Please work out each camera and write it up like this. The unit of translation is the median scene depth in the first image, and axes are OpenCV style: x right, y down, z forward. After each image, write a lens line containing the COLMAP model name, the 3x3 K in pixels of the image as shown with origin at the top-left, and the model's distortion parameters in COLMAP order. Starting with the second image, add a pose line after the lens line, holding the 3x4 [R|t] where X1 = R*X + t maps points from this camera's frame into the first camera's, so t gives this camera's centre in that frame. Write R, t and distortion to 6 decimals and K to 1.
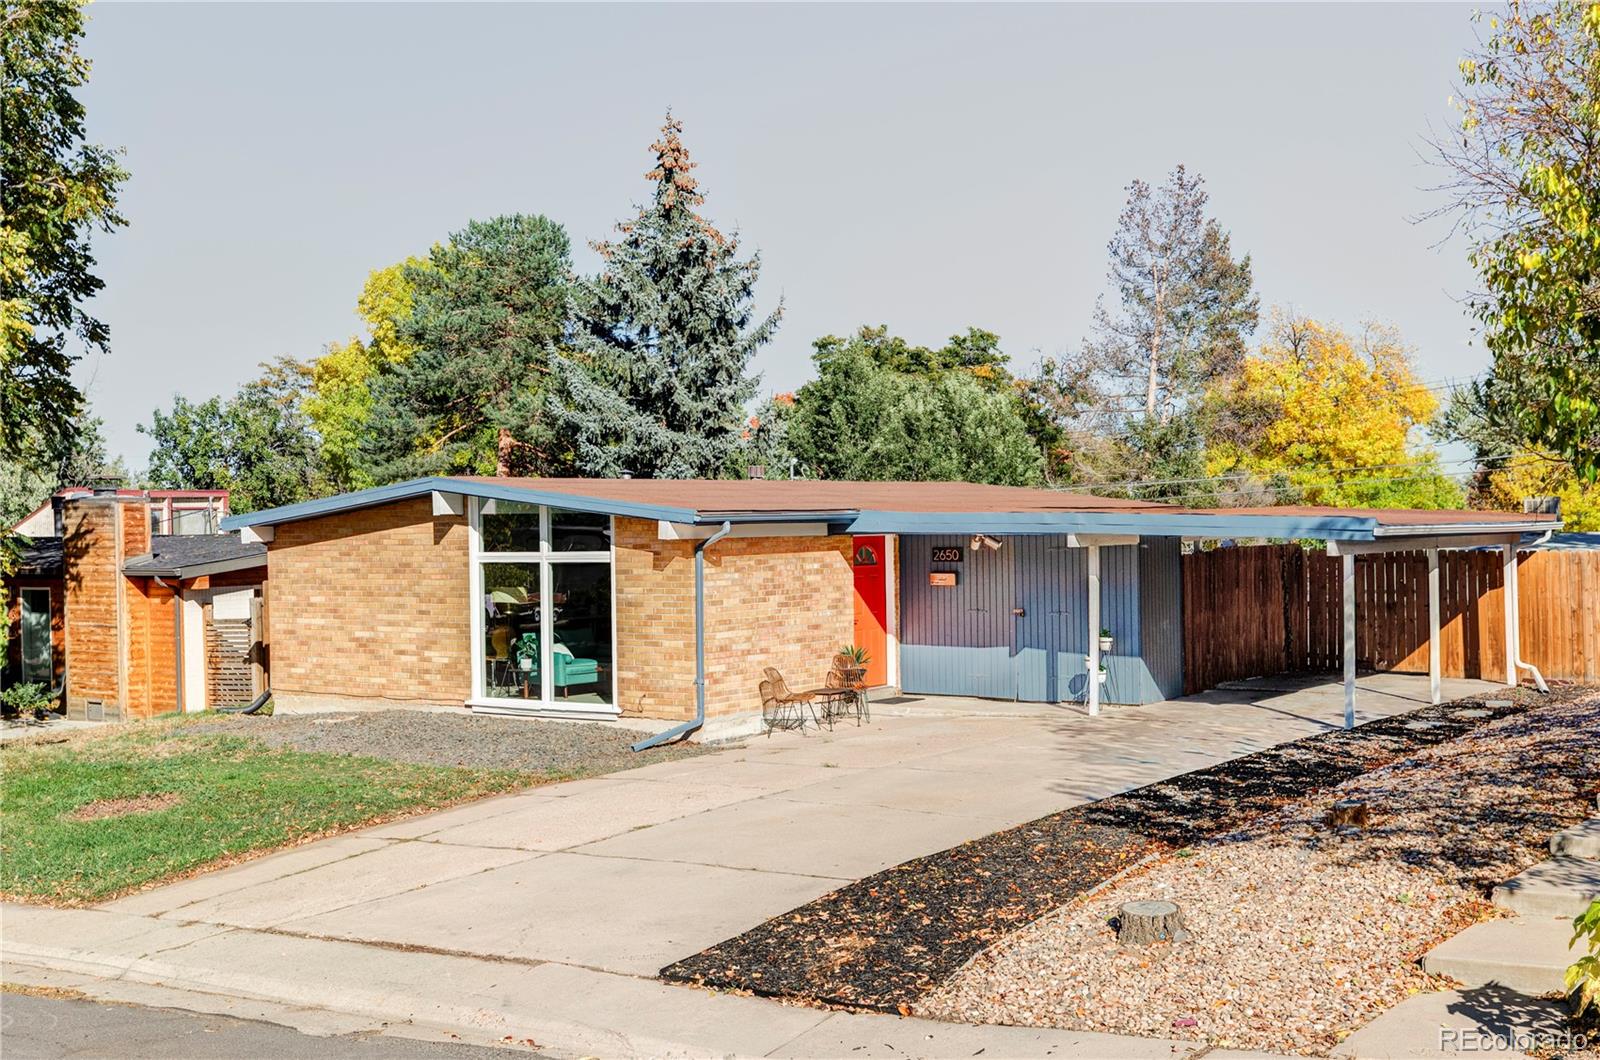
lens RADIAL K [[1605.5, 0, 800.0], [0, 1605.5, 529.8], [0, 0, 1]] dist [0.003498, 0.000000]
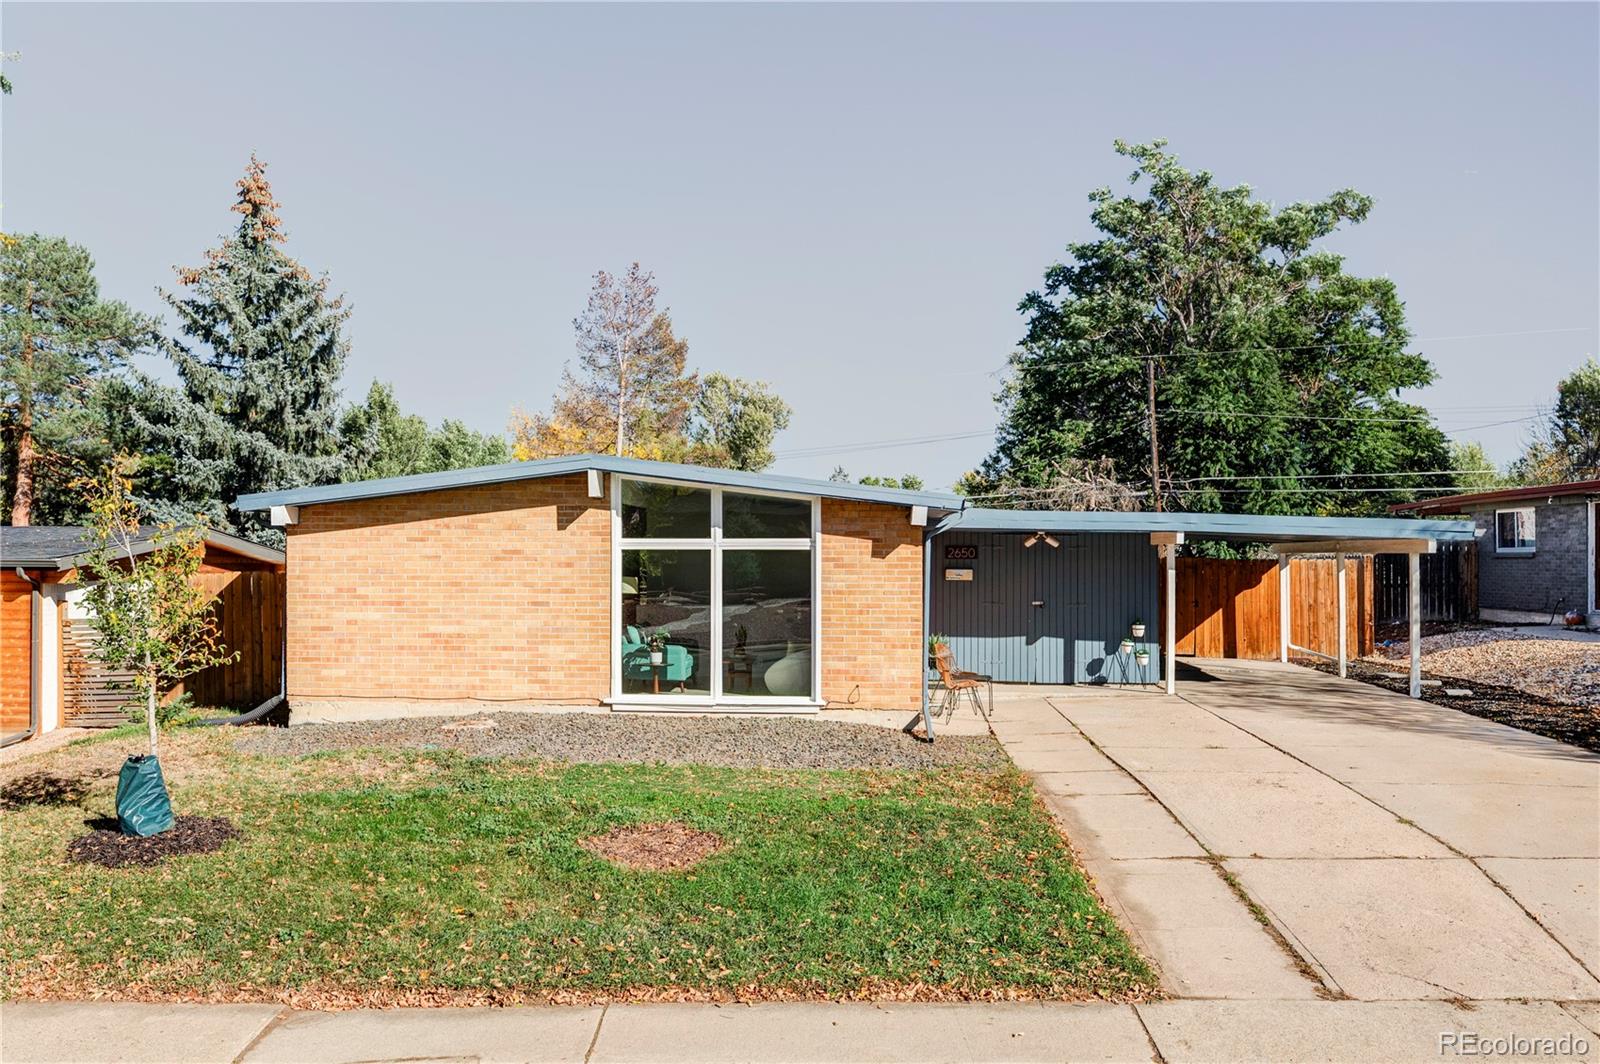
lens RADIAL K [[1268.6, 0, 801.1], [0, 1268.6, 532.4], [0, 0, 1]] dist [0.016242, 0.001217]
pose [[0.901297, 0.023863, 0.432544, -0.404434], [-0.015692, 0.999625, -0.022450, 0.024224], [-0.432917, 0.013446, 0.901333, 0.277962]]
